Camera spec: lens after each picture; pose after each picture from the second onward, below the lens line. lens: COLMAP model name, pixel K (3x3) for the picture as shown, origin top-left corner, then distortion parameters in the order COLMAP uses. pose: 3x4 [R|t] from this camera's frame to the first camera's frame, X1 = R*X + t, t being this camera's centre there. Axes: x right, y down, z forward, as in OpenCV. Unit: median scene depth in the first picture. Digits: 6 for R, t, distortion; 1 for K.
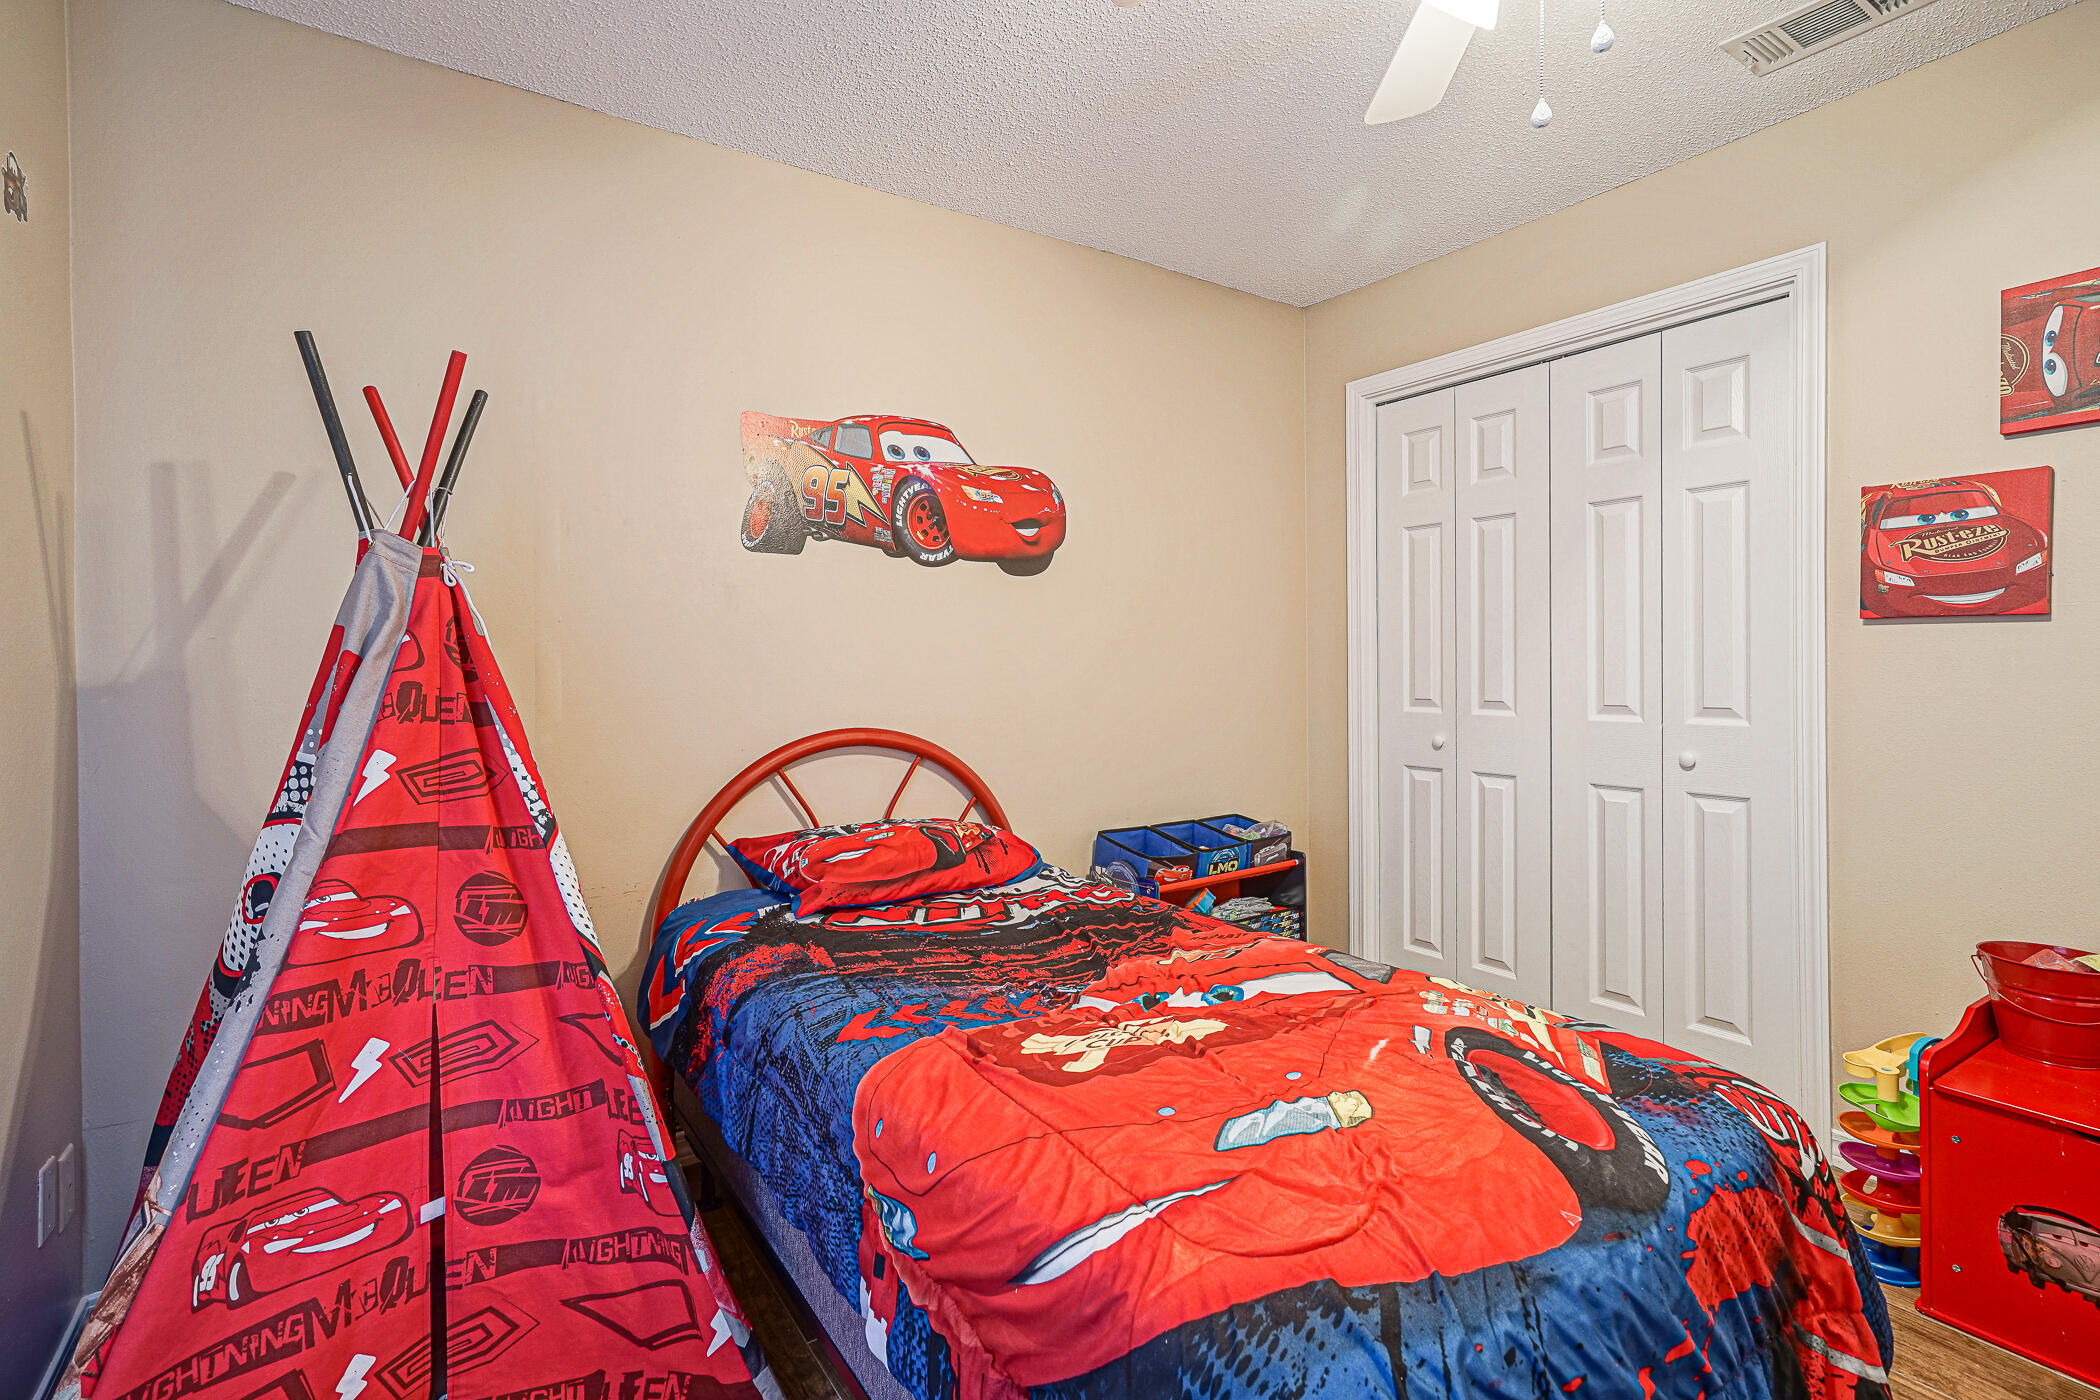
lens RADIAL K [[973.7, 0, 1059.0], [0, 973.7, 679.5], [0, 0, 1]] dist [0.007272, 0.005276]
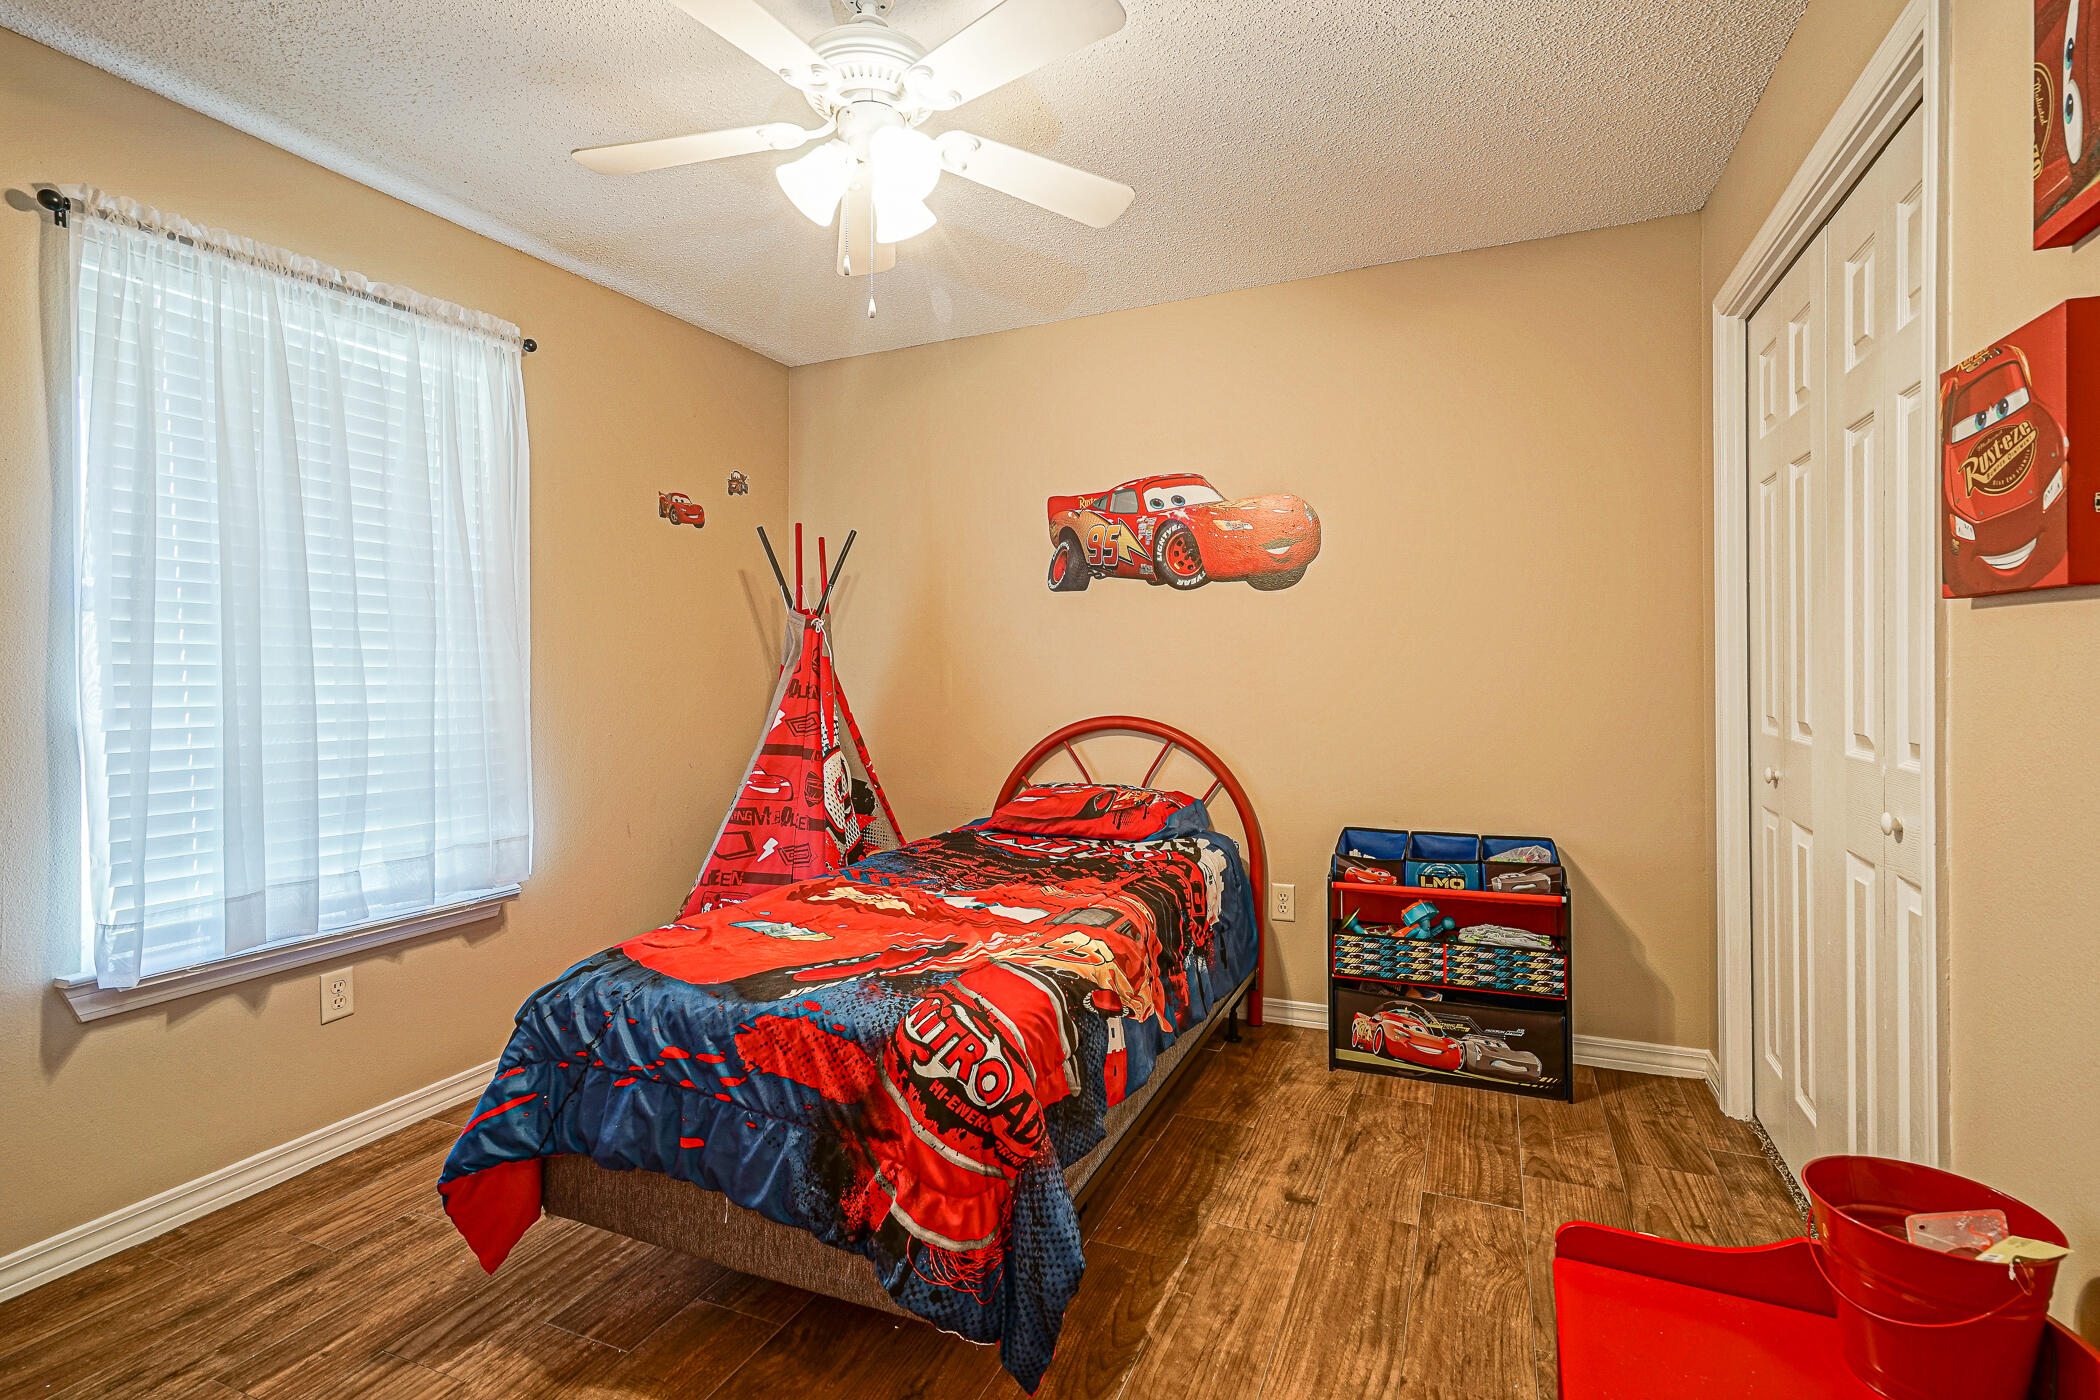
lens RADIAL K [[973.7, 0, 1067.1], [0, 973.7, 682.8], [0, 0, 1]] dist [0.007272, 0.005276]
pose [[0.539997, 0.015494, -0.841524, 0.875244], [-0.005995, 0.999876, 0.014562, -0.014784], [0.841646, -0.002818, 0.540023, 0.207504]]
